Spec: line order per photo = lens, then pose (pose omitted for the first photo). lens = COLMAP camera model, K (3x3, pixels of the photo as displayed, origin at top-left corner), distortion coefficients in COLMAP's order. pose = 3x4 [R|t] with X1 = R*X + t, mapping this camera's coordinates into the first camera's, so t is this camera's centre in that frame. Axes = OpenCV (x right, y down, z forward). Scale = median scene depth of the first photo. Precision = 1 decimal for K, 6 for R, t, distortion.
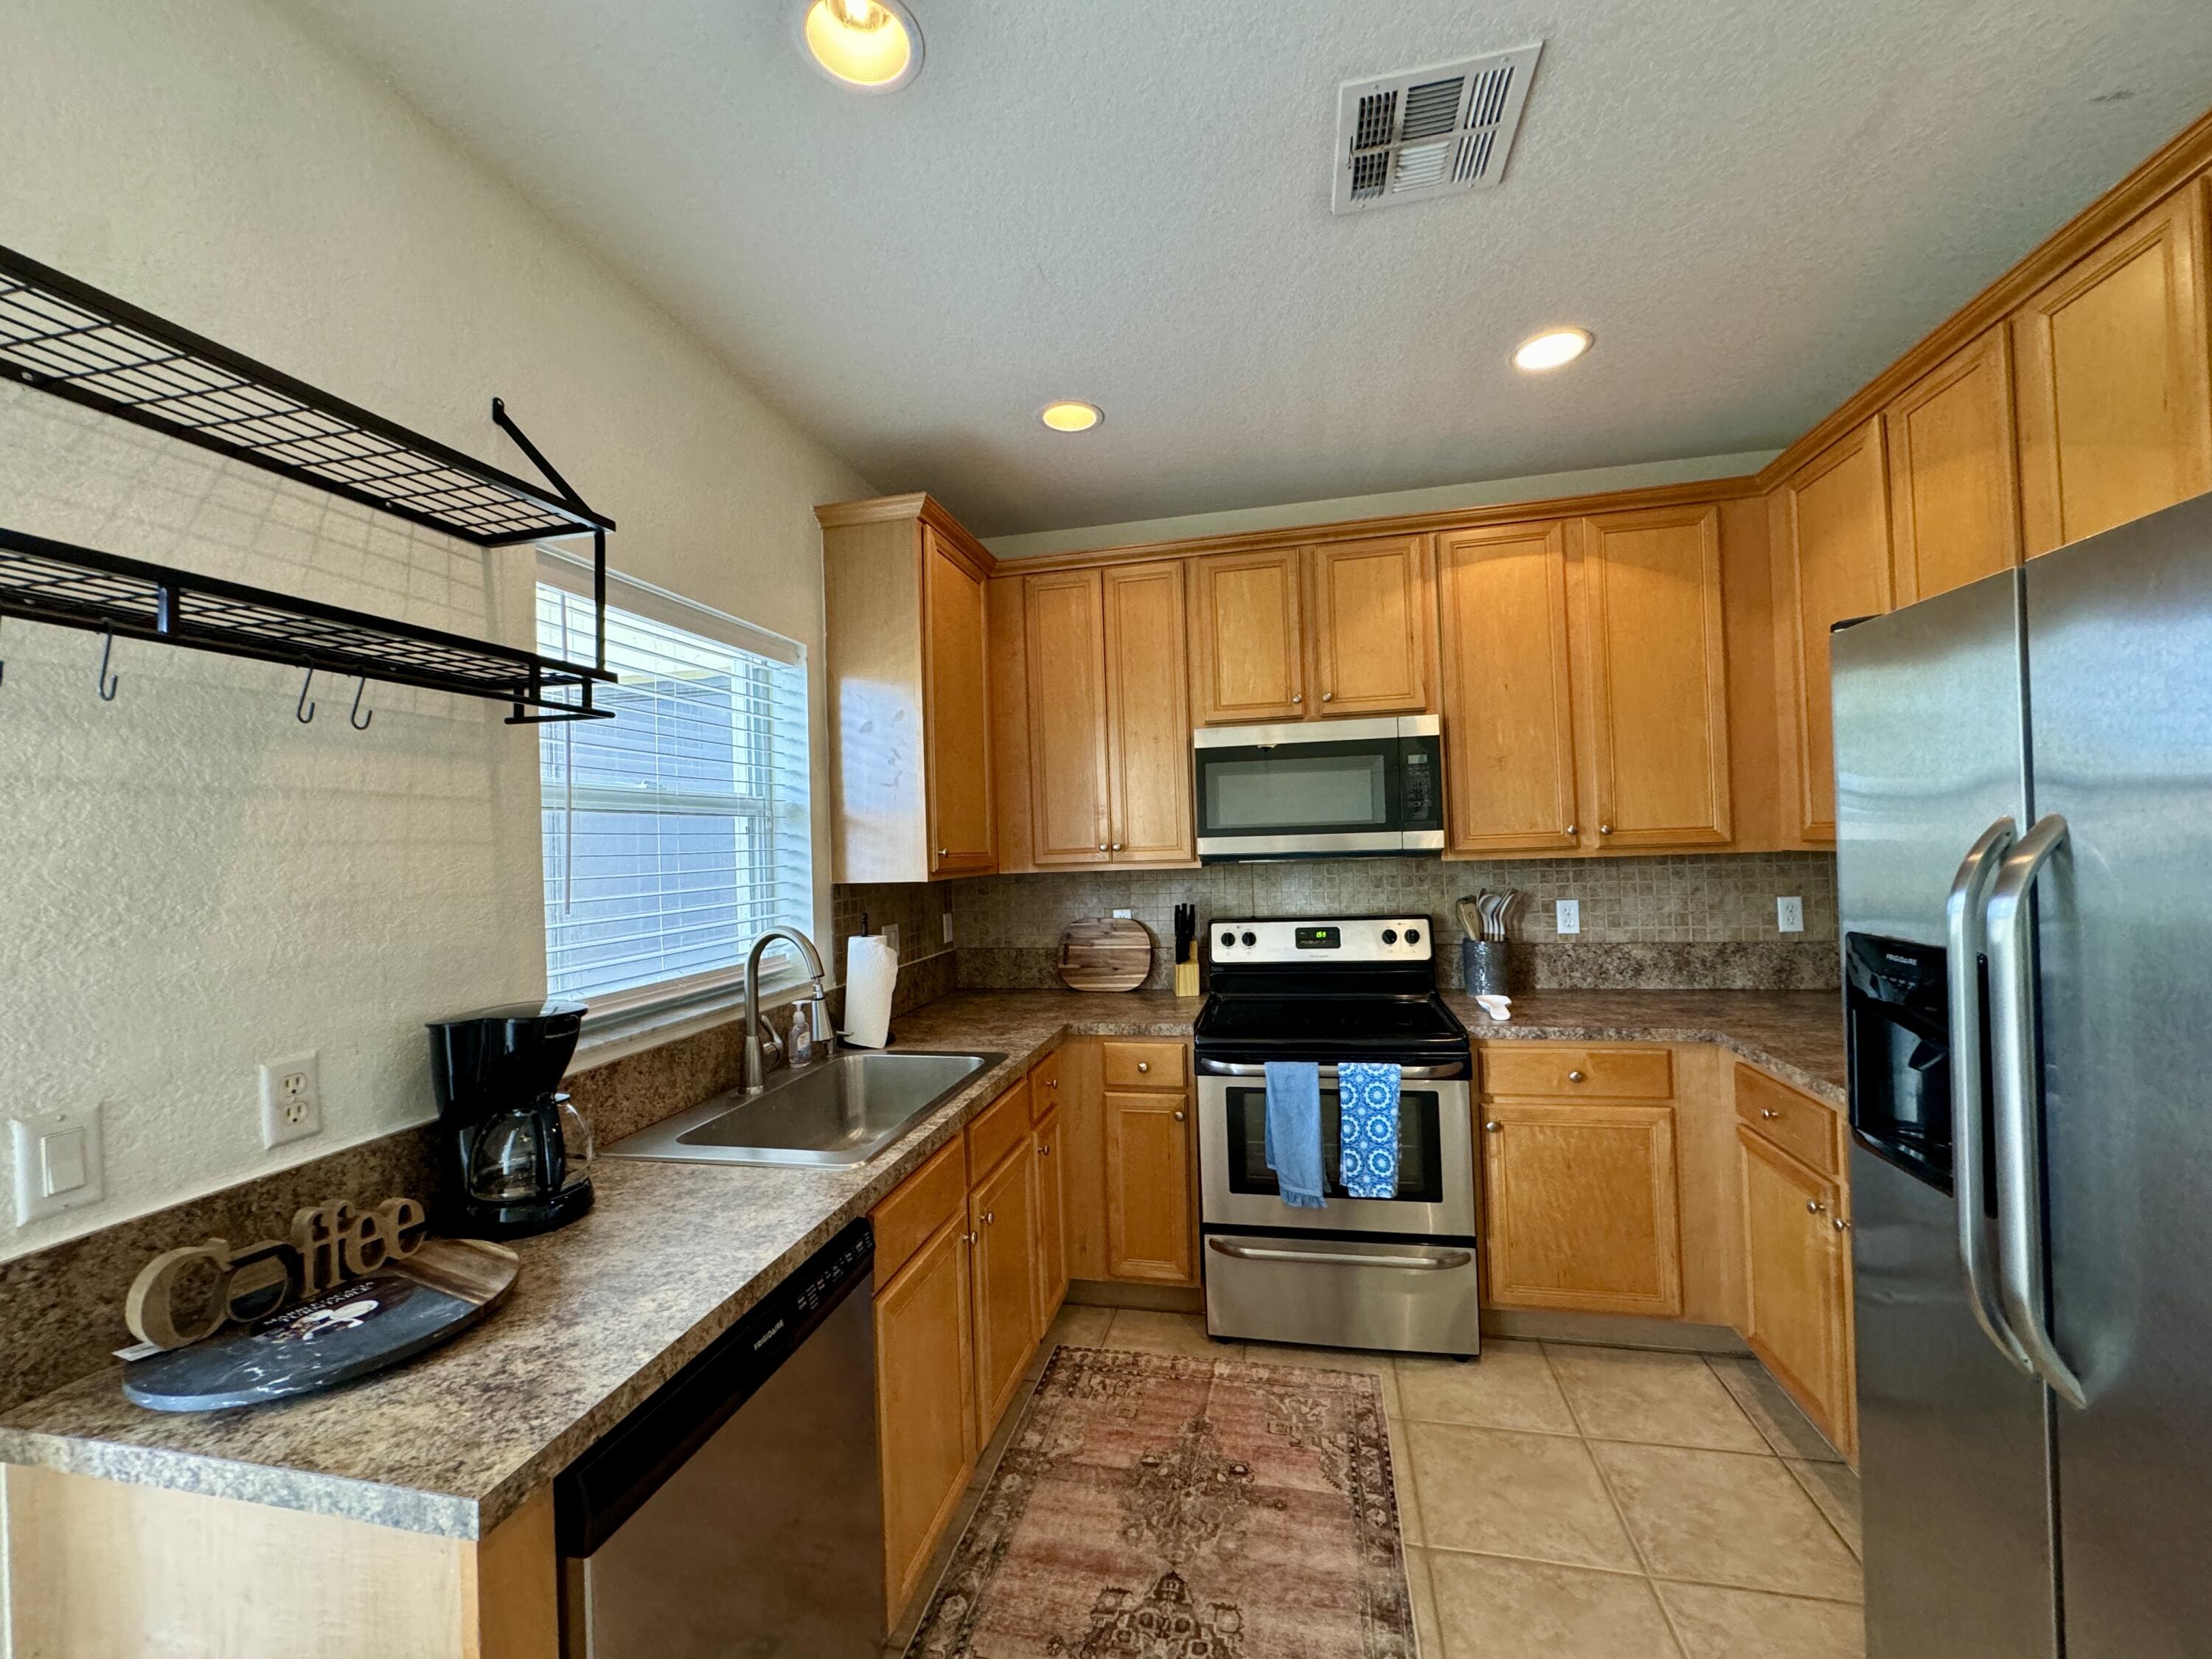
lens RADIAL K [[883.1, 0, 1111.2], [0, 883.1, 825.4], [0, 0, 1]] dist [-0.007115, 0.001210]
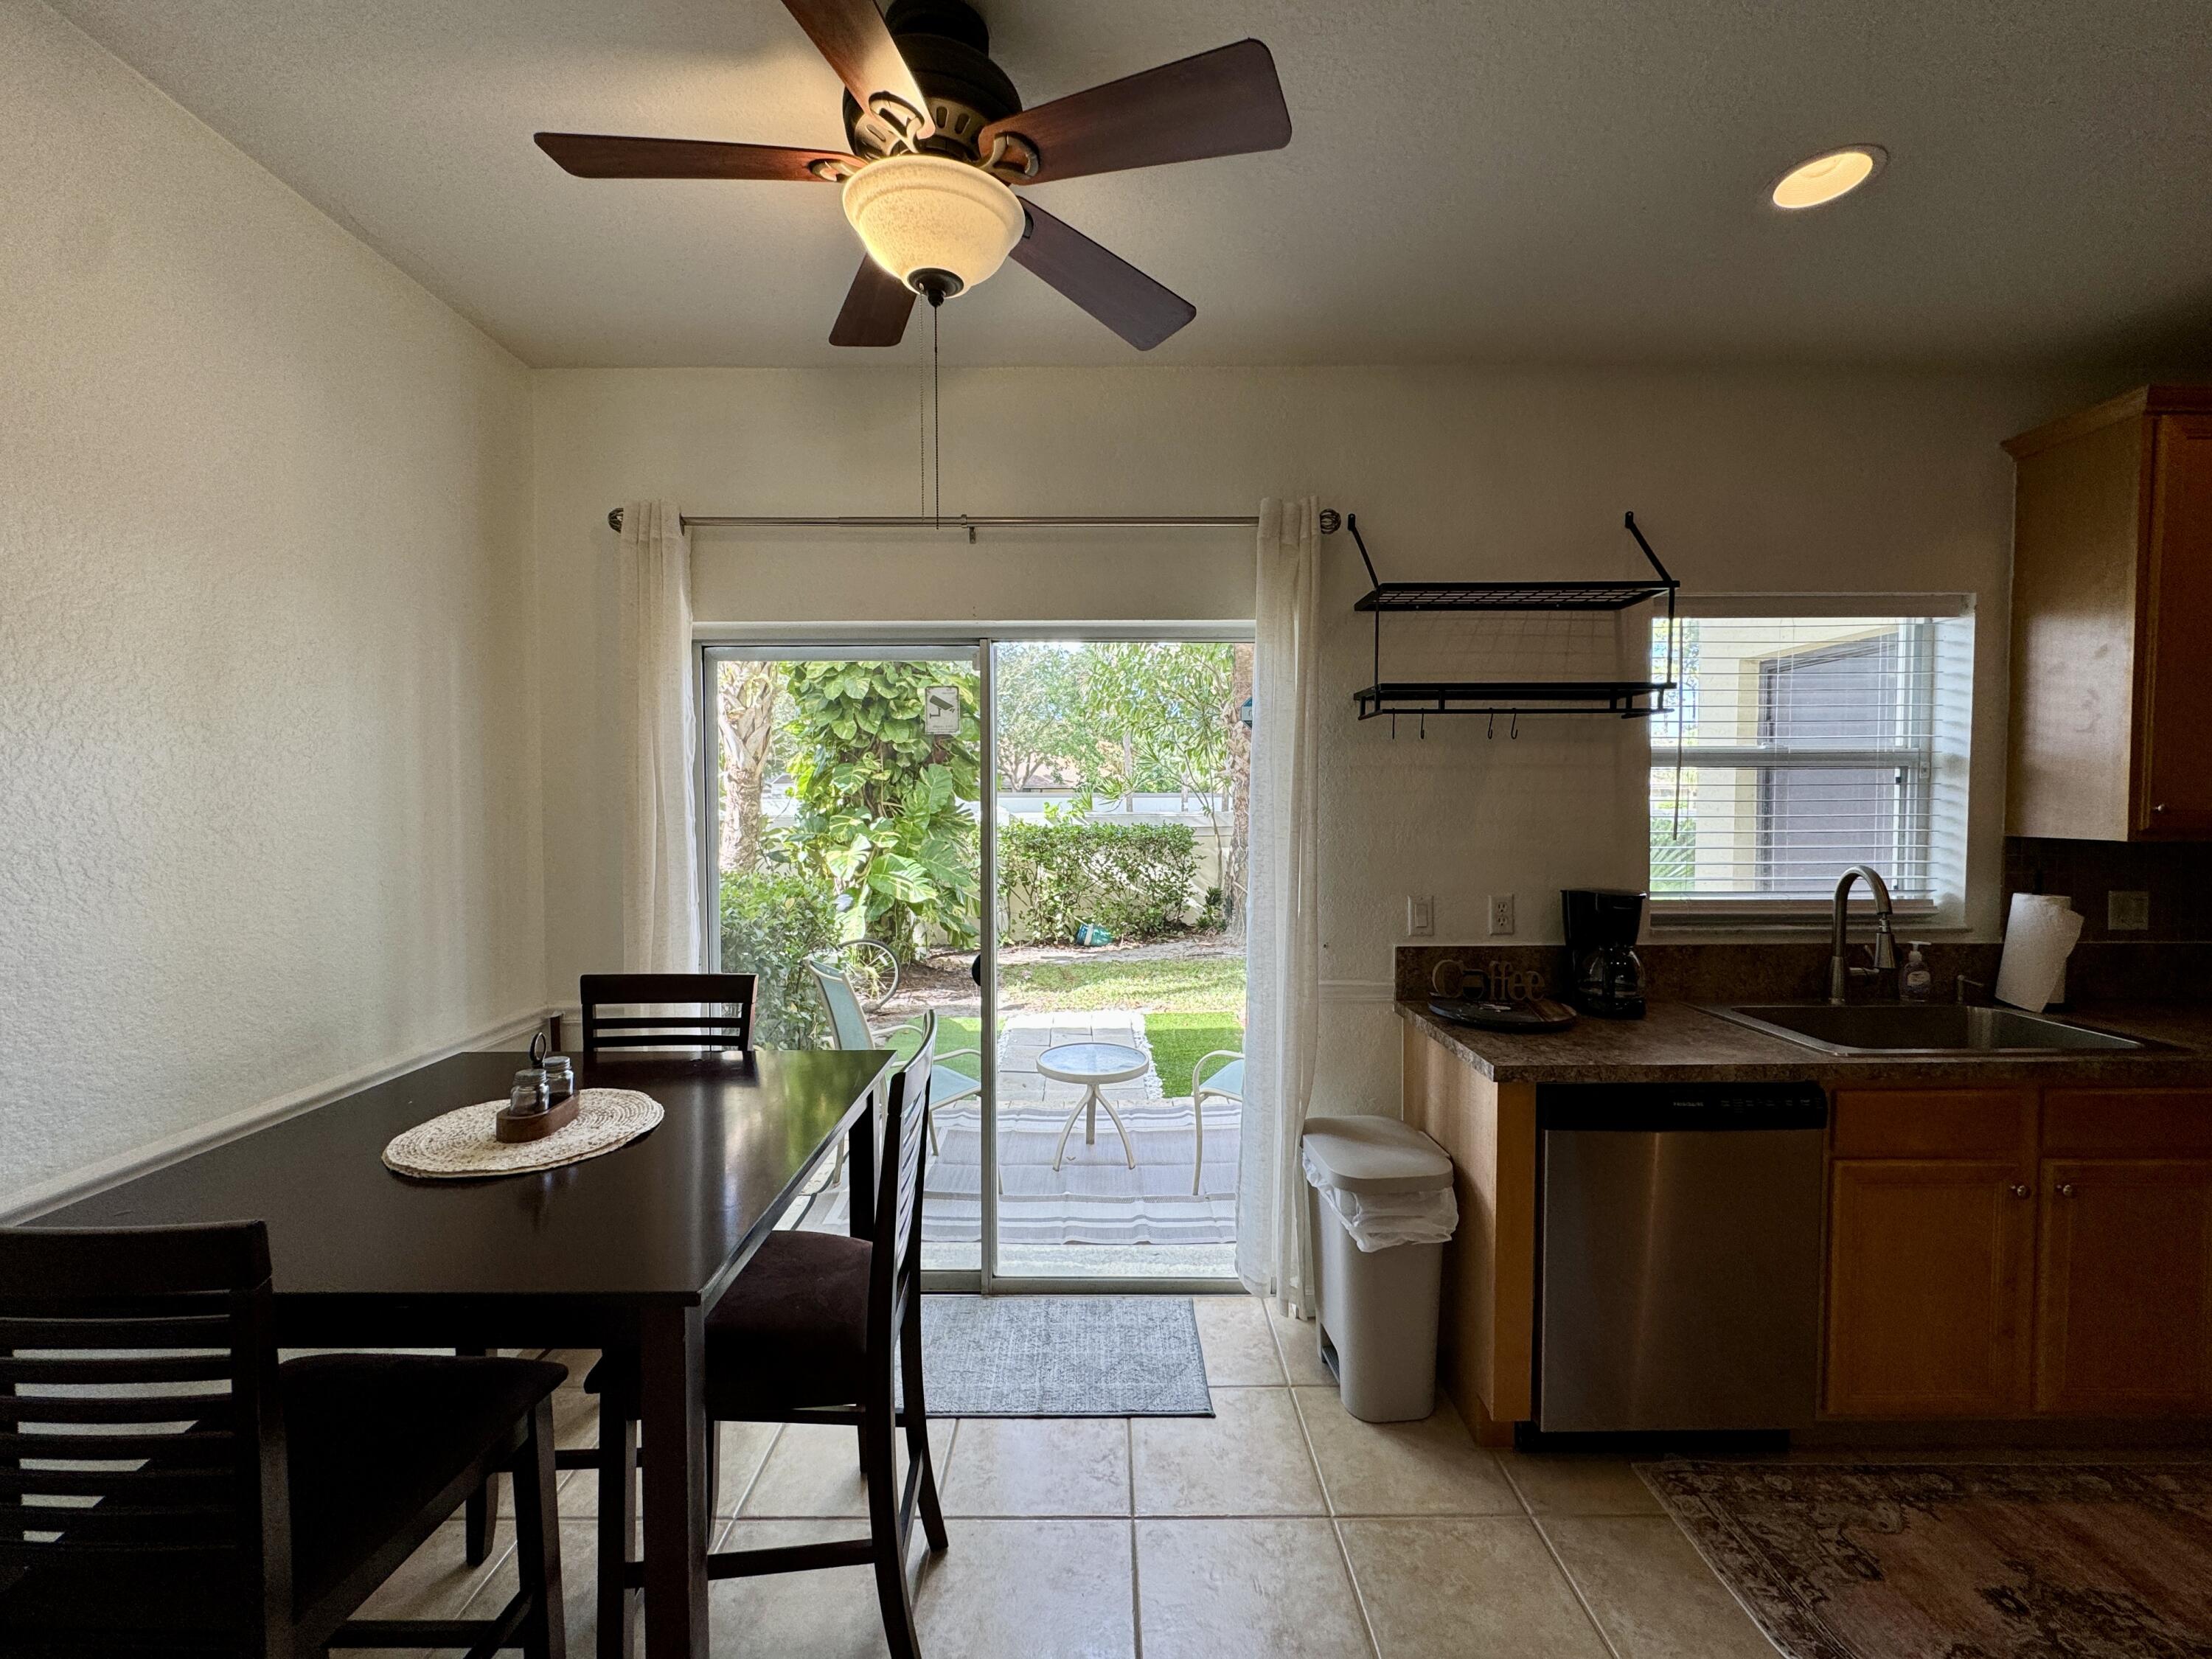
lens RADIAL K [[883.1, 0, 1110.5], [0, 883.1, 830.2], [0, 0, 1]] dist [-0.007115, 0.001210]
pose [[0.220608, 0.065551, -0.973157, 0.693972], [0.014363, 0.997413, 0.070440, -0.039218], [0.975257, -0.029517, 0.219096, -0.282512]]
